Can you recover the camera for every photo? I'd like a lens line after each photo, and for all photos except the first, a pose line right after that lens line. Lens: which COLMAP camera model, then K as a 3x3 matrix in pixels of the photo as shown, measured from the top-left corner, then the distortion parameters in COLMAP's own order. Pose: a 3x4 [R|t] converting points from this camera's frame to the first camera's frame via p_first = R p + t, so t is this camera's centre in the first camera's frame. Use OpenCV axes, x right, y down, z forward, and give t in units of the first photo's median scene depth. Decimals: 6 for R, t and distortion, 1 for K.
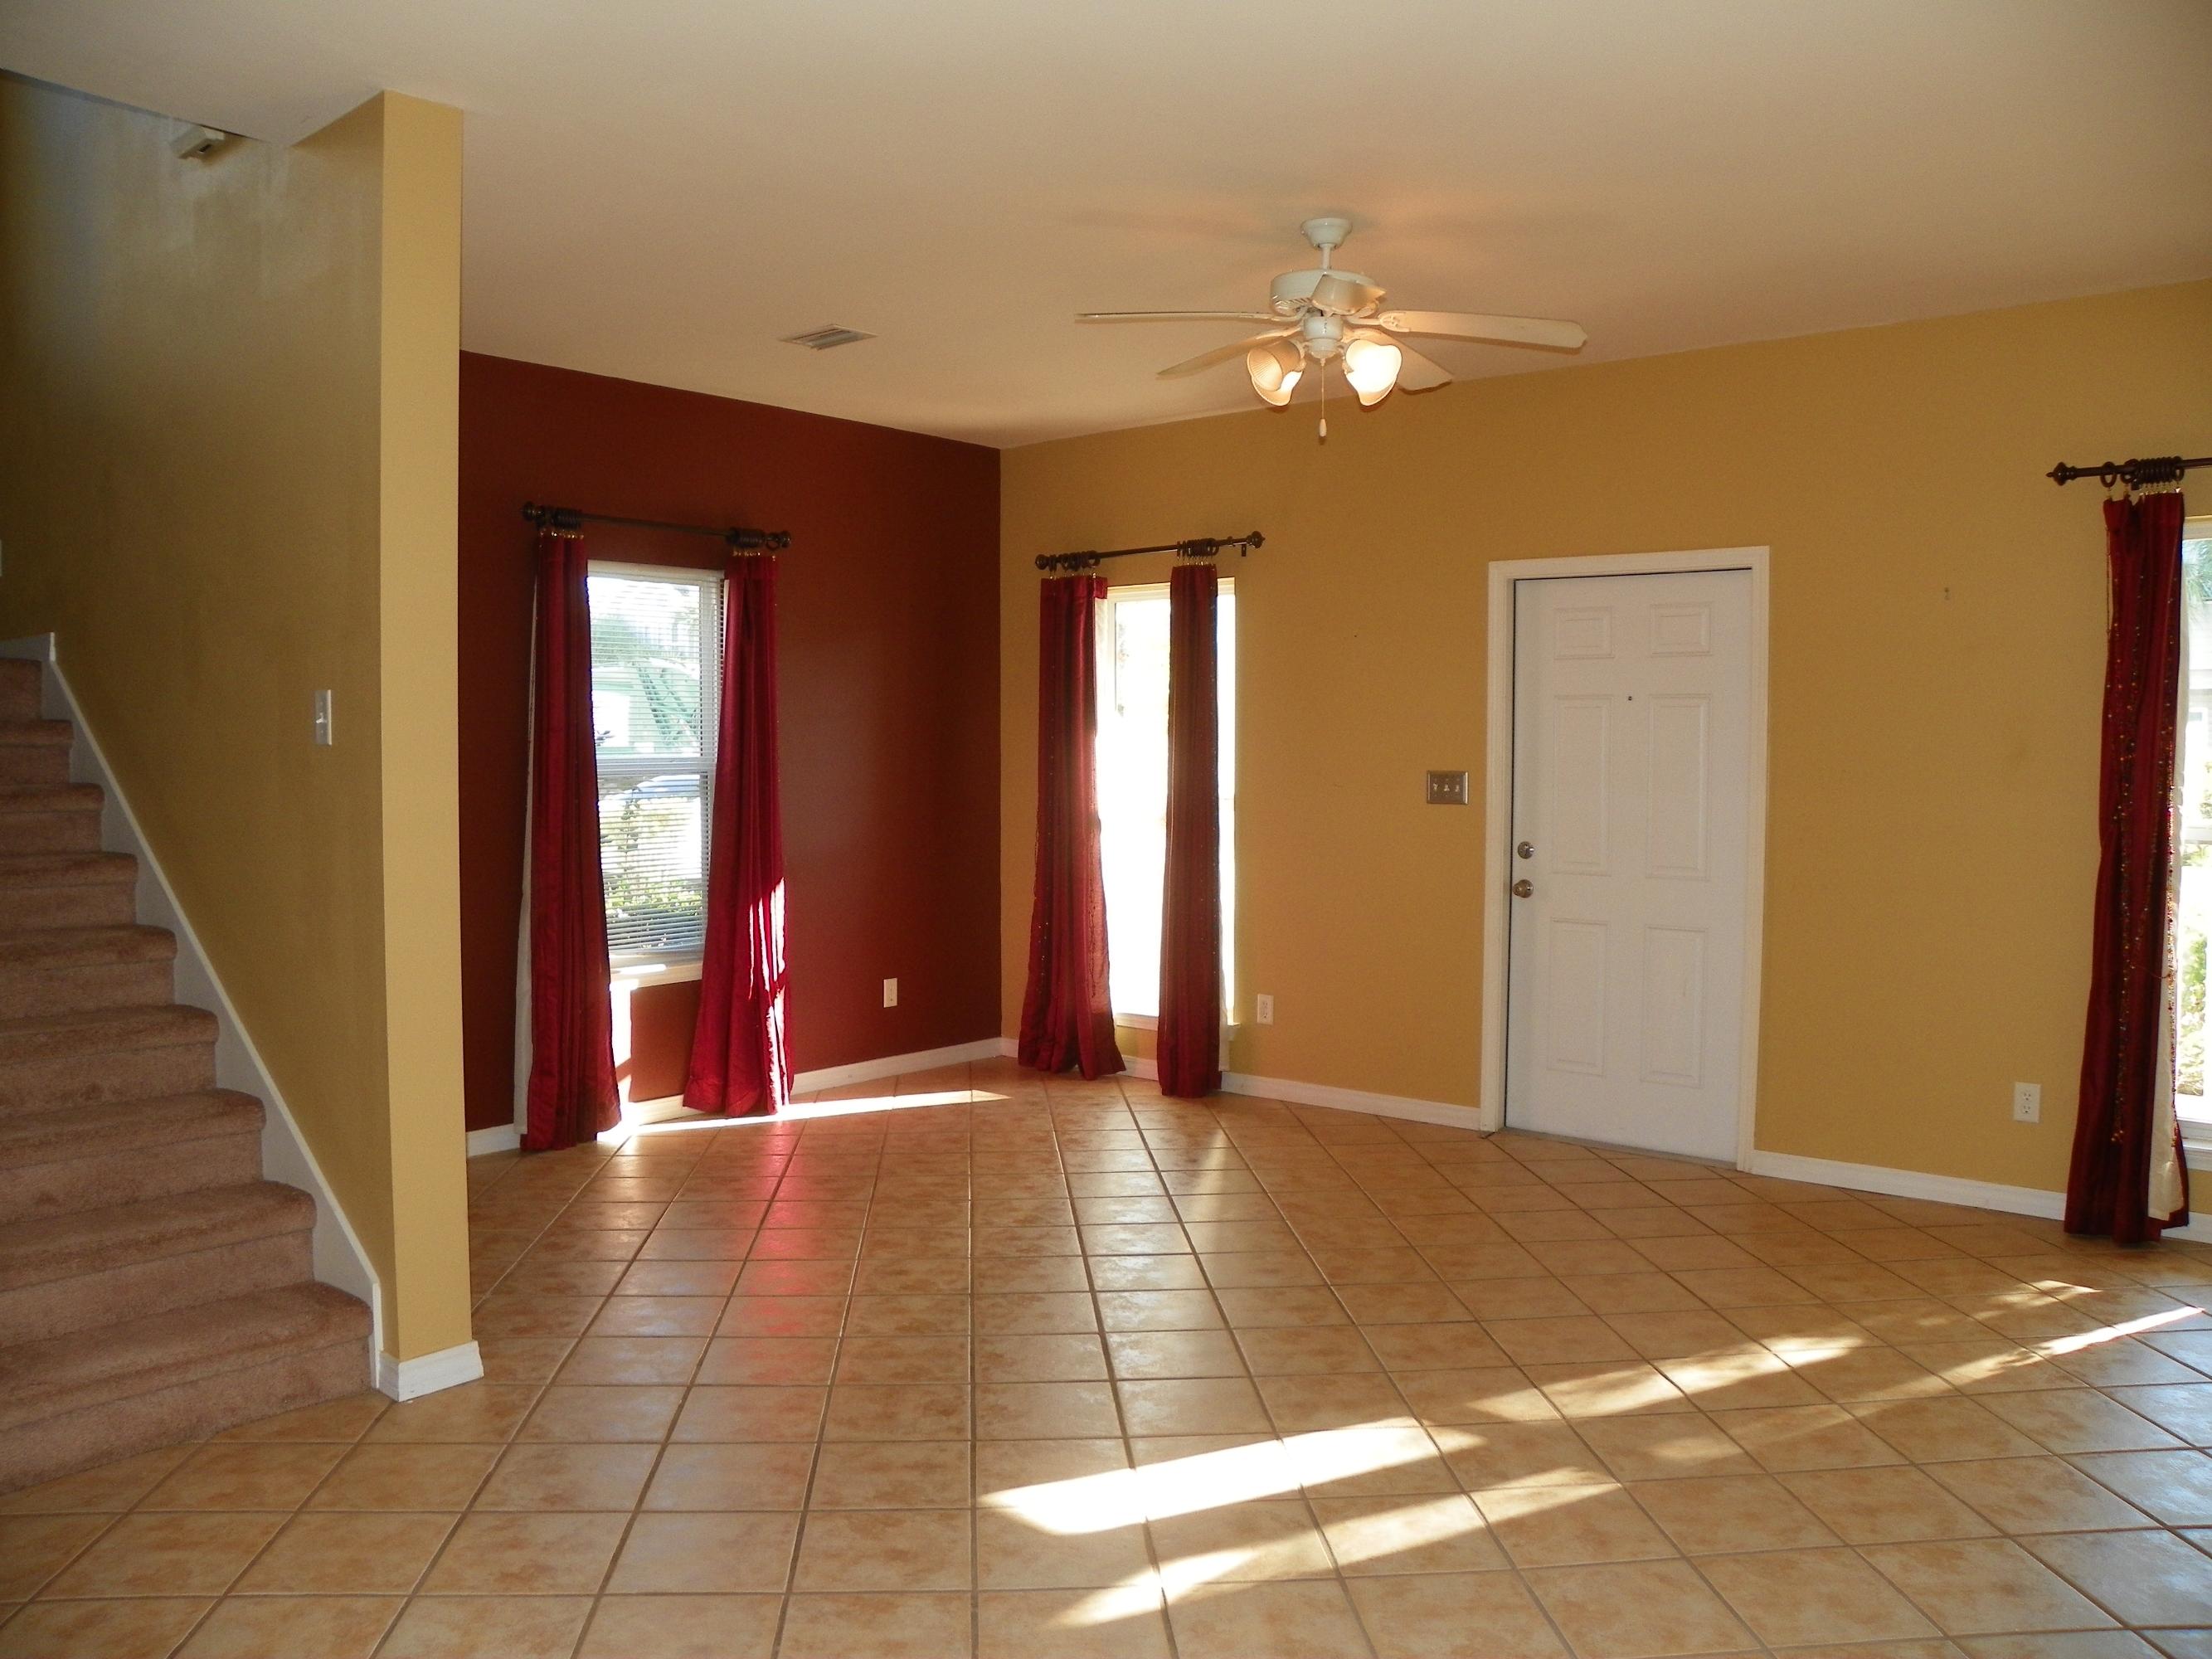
lens RADIAL K [[1700.0, 0, 1106.0], [0, 1700.0, 829.5], [0, 0, 1]] dist [-0.151099, 0.103549]
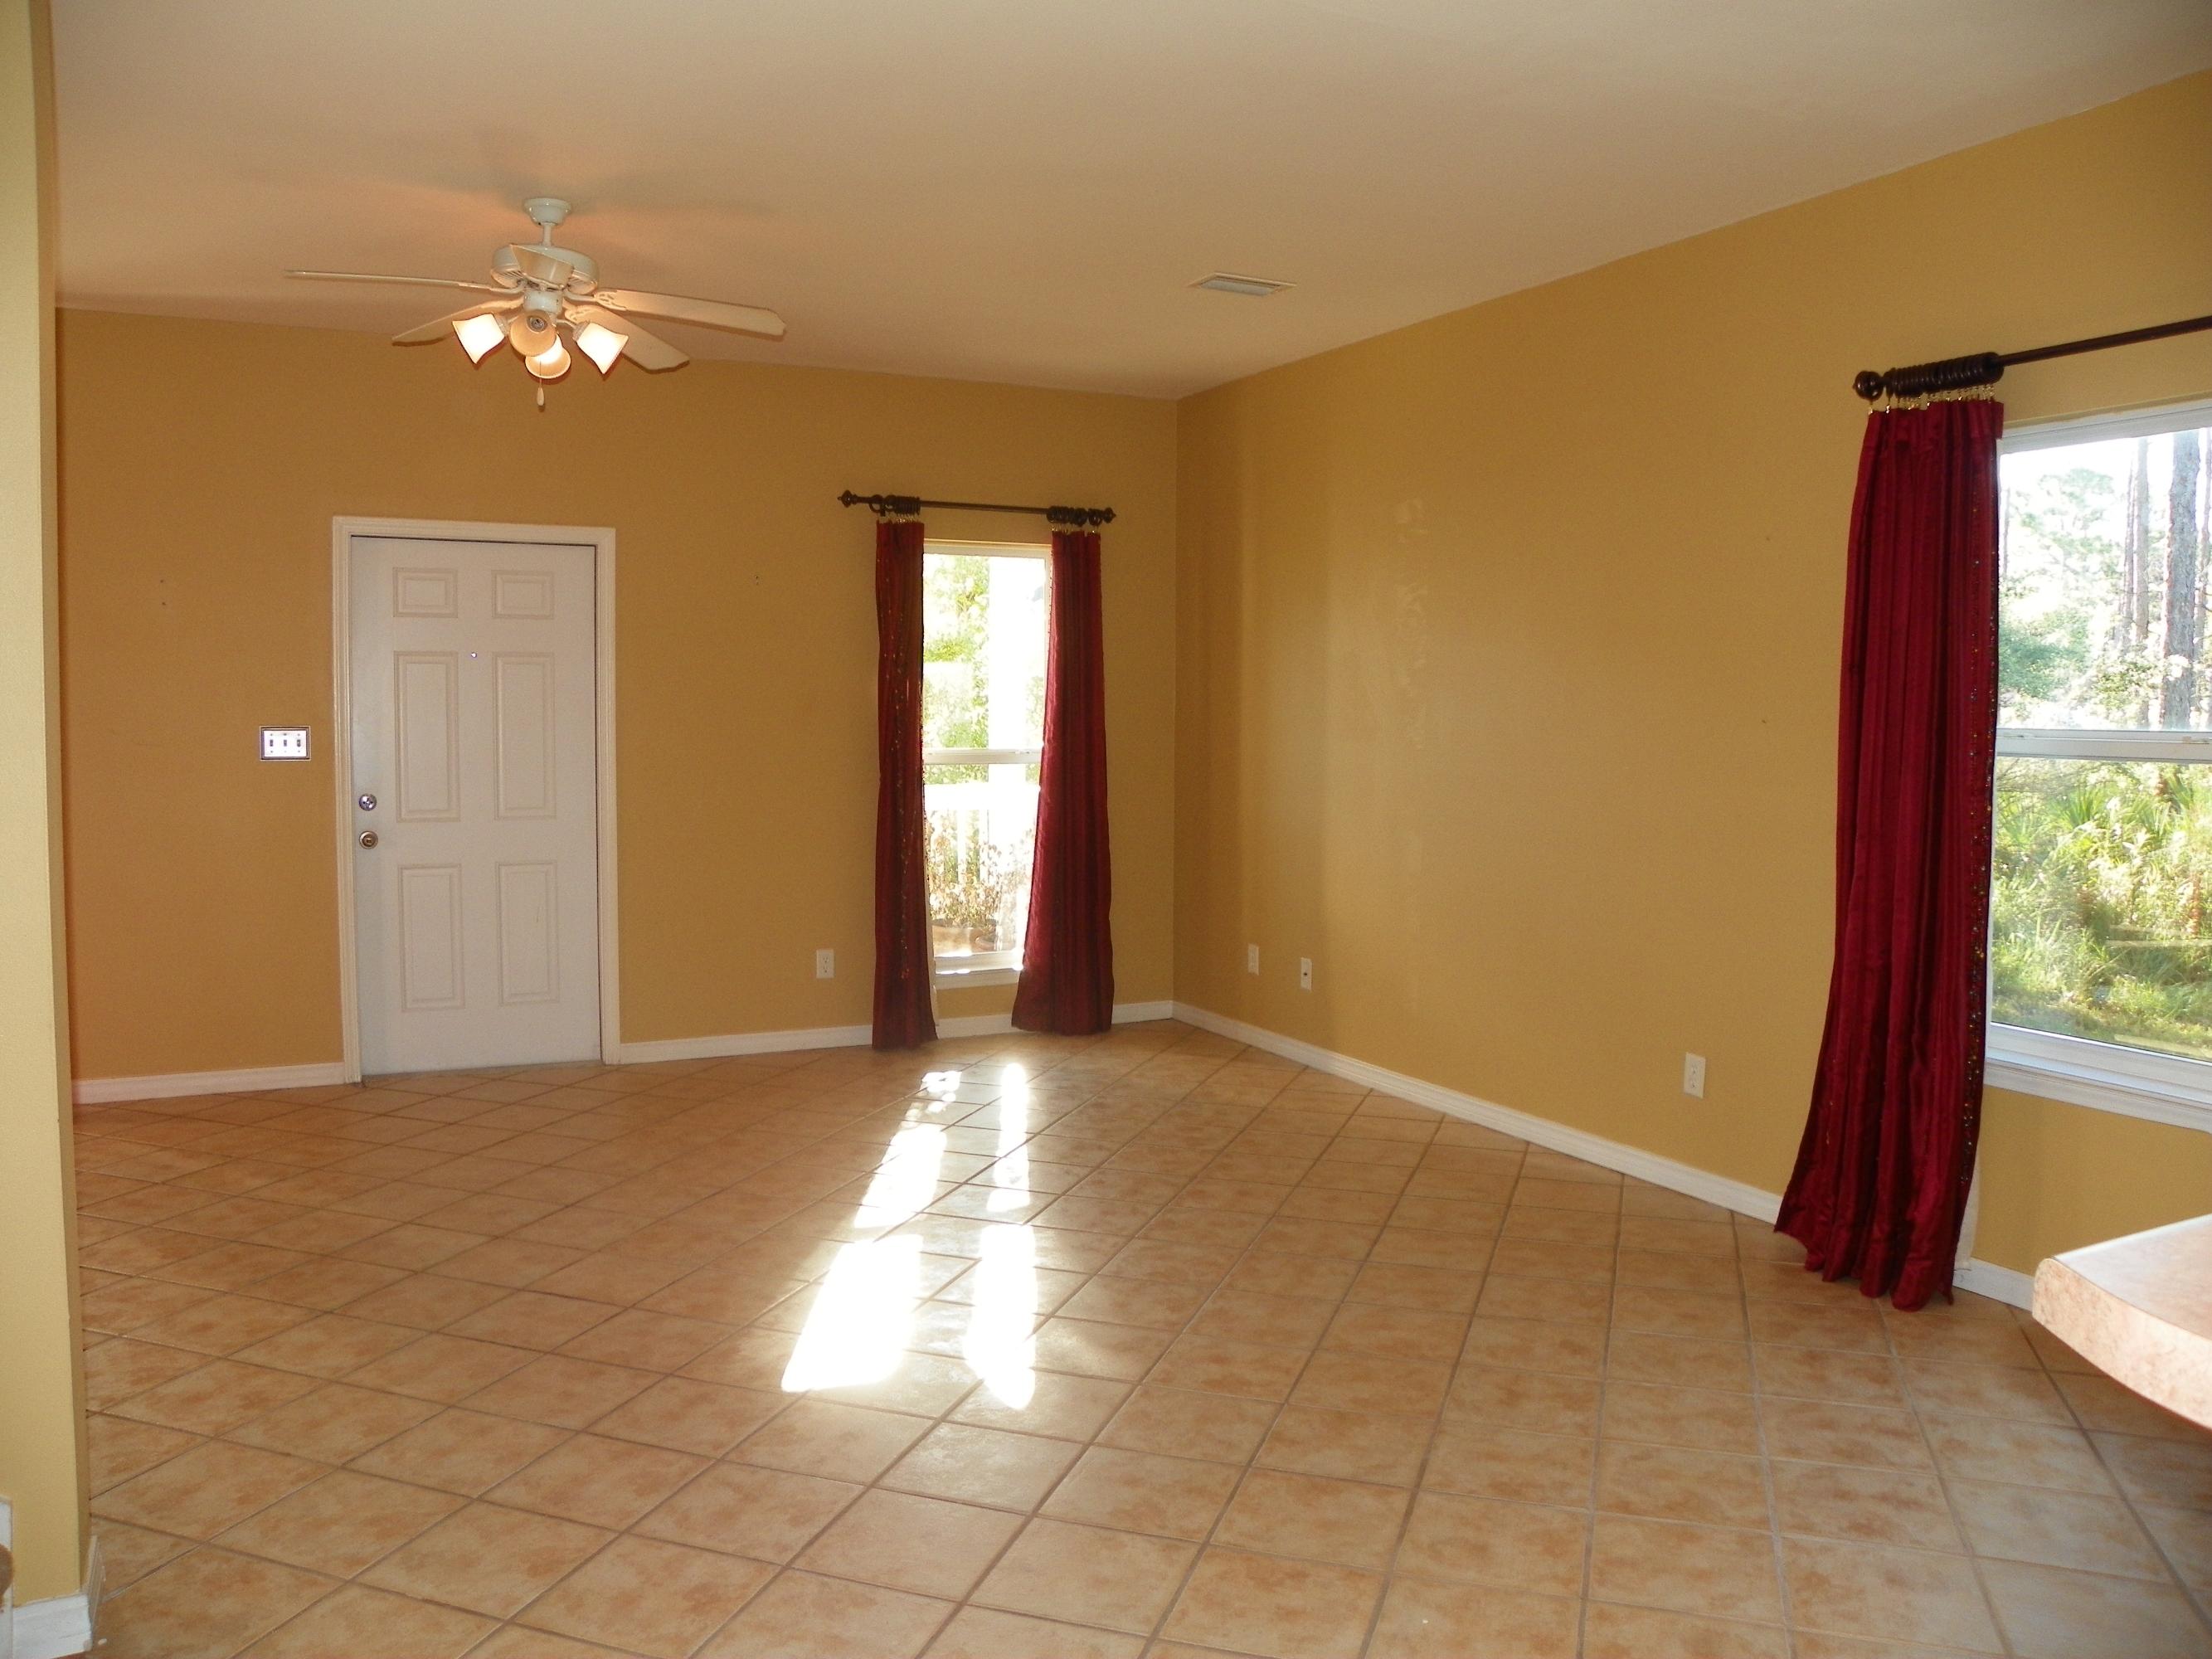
lens RADIAL K [[1700.0, 0, 1106.0], [0, 1700.0, 829.5], [0, 0, 1]] dist [-0.151099, 0.103549]
pose [[0.381232, -0.063546, 0.922293, -0.650818], [0.043100, 0.997772, 0.050930, -0.004197], [-0.923474, 0.020335, 0.383121, 0.262100]]
